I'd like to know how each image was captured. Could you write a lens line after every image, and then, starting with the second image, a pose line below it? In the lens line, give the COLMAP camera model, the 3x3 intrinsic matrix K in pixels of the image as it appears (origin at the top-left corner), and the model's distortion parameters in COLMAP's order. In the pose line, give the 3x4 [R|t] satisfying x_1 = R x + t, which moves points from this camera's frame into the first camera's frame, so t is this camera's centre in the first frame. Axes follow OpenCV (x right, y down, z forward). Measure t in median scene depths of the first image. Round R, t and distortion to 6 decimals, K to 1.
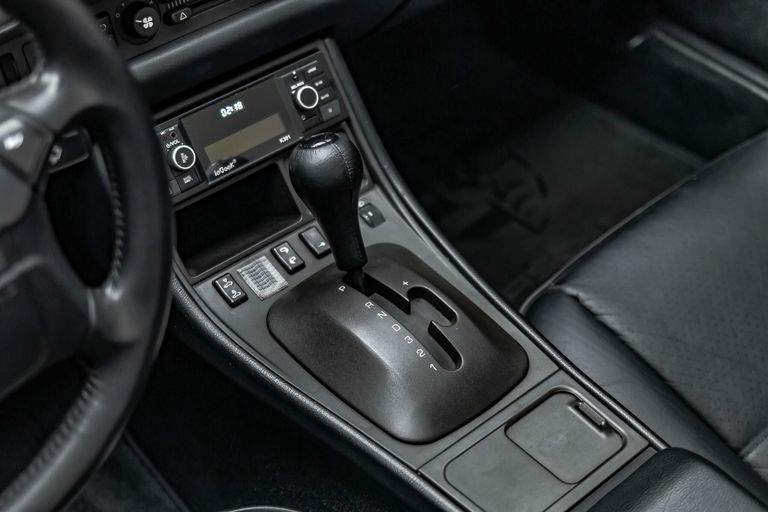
lens RADIAL K [[1171.8, 0, 384.0], [0, 1171.8, 256.0], [0, 0, 1]] dist [-0.102498, 0.122200]
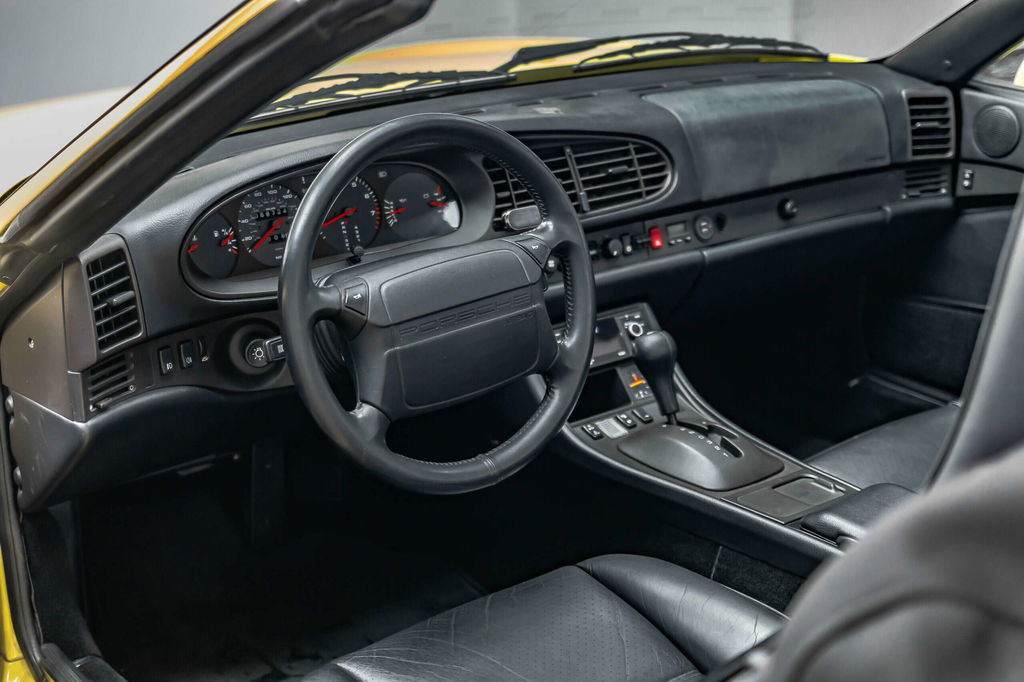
lens RADIAL K [[1562.4, 0, 512.0], [0, 1562.4, 341.0], [0, 0, 1]] dist [-0.102498, 0.122200]
pose [[0.999452, 0.001874, -0.033038, -0.167694], [-0.015065, 0.914706, -0.403840, 0.758335], [0.029463, 0.404117, 0.914233, -0.966614]]
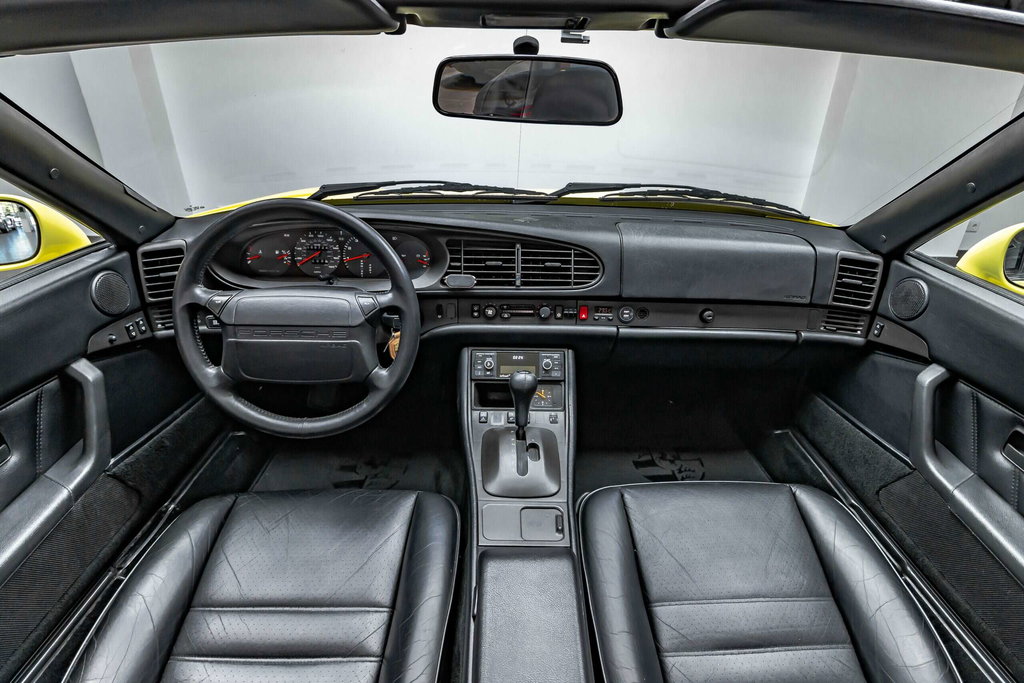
lens RADIAL K [[504.2, 0, 538.7], [0, 504.2, 342.7], [0, 0, 1]] dist [-0.018920, -0.000292]
pose [[0.769192, 0.292686, -0.568048, 0.544967], [-0.450408, 0.878903, -0.157042, 0.003587], [0.453296, 0.376649, 0.807873, 0.083462]]
